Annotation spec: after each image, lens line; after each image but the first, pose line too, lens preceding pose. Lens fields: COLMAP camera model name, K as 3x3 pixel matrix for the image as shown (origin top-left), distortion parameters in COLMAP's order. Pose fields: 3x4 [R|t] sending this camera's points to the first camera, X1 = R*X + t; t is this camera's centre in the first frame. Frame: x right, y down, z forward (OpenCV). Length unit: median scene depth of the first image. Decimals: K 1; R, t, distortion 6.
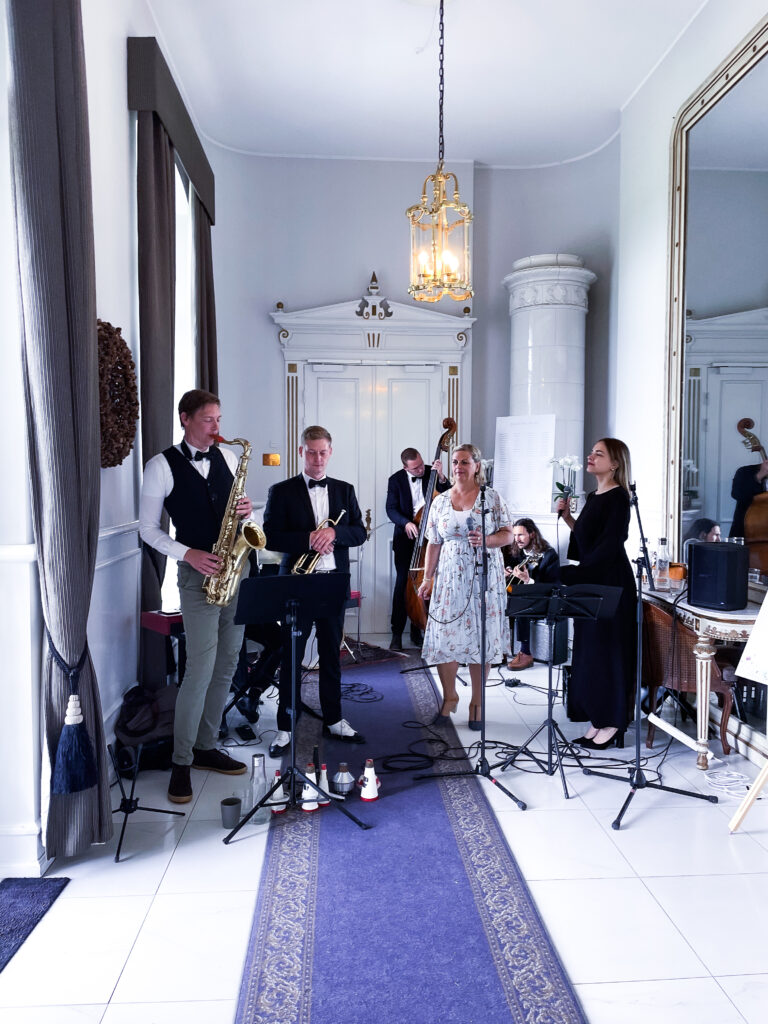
lens RADIAL K [[789.1, 0, 392.2], [0, 789.1, 505.5], [0, 0, 1]] dist [0.075958, -0.116165]
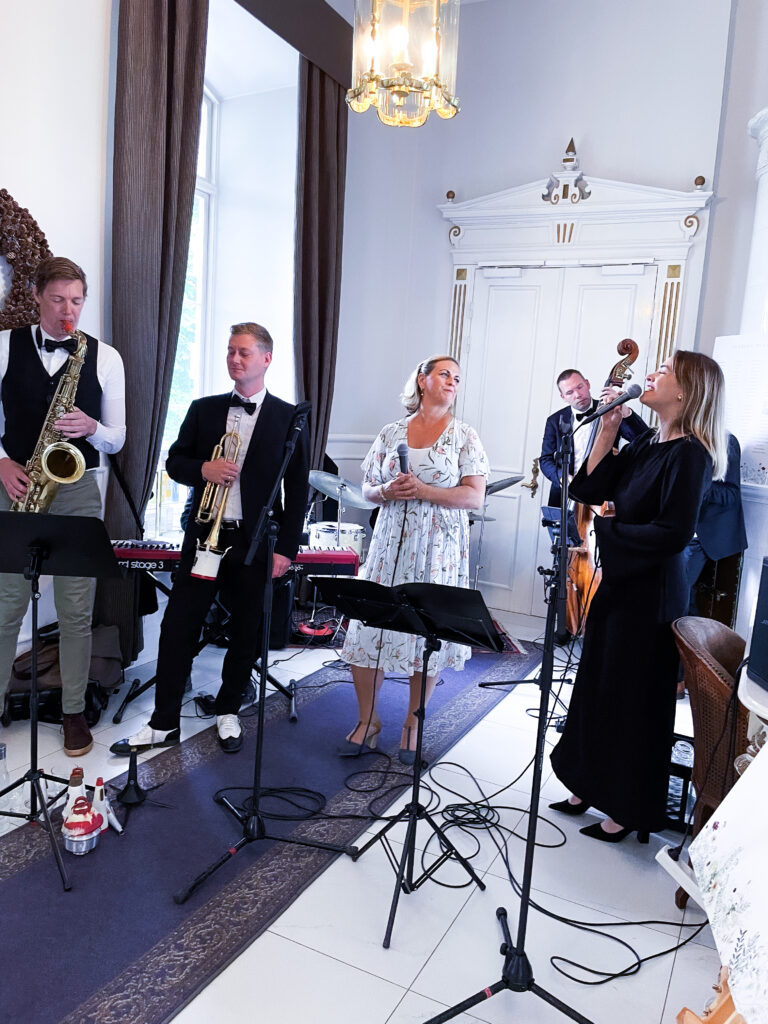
lens RADIAL K [[789.1, 0, 385.8], [0, 789.1, 497.0], [0, 0, 1]] dist [0.075958, -0.116165]
pose [[0.860303, 0.112930, -0.497117, 0.318707], [-0.087138, 0.993379, 0.074867, -0.002169], [0.502280, -0.021090, 0.864448, 0.347874]]
